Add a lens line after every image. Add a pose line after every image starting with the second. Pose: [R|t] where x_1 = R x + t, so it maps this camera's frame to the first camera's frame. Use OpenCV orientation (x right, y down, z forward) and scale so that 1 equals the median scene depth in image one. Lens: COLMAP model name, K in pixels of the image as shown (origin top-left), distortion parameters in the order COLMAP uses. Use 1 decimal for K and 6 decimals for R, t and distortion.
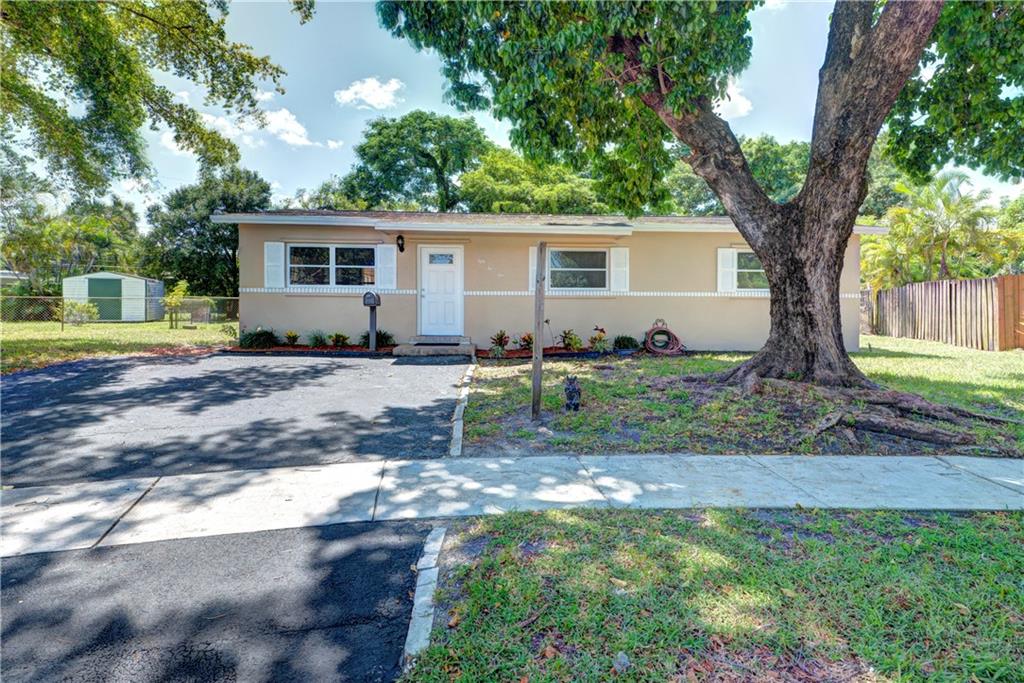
lens RADIAL K [[552.4, 0, 512.8], [0, 552.4, 312.7], [0, 0, 1]] dist [0.004460, 0.000991]
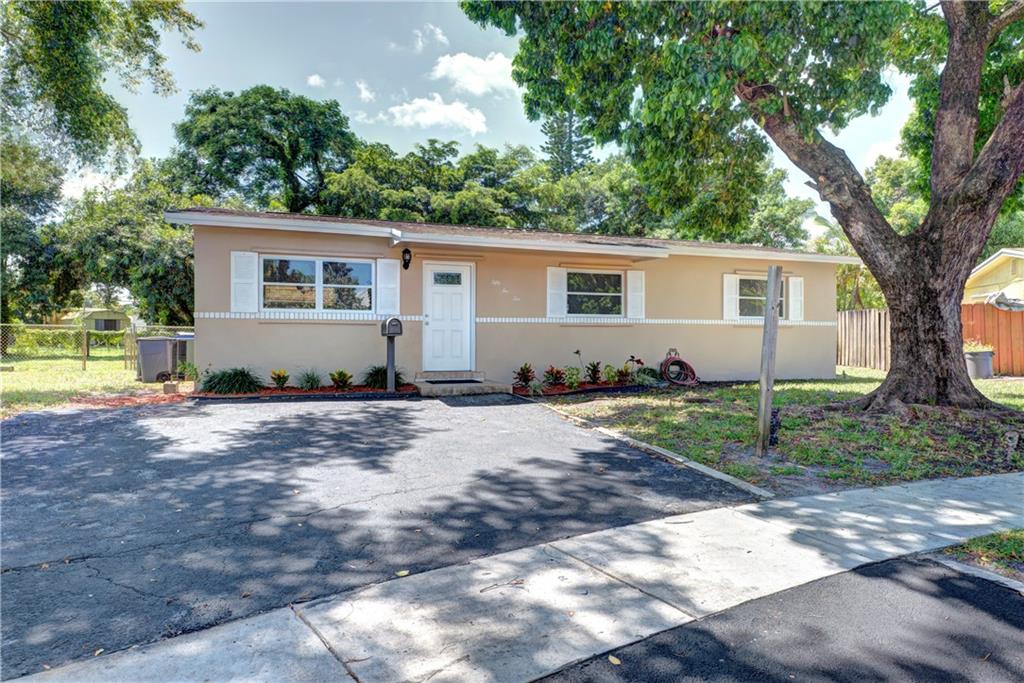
lens RADIAL K [[658.9, 0, 512.0], [0, 658.9, 338.2], [0, 0, 1]] dist [0.009292, -0.004402]
pose [[0.952512, -0.005465, 0.304452, -0.349362], [0.007771, 0.999950, -0.006365, -0.000992], [-0.304401, 0.008428, 0.952507, 0.028377]]
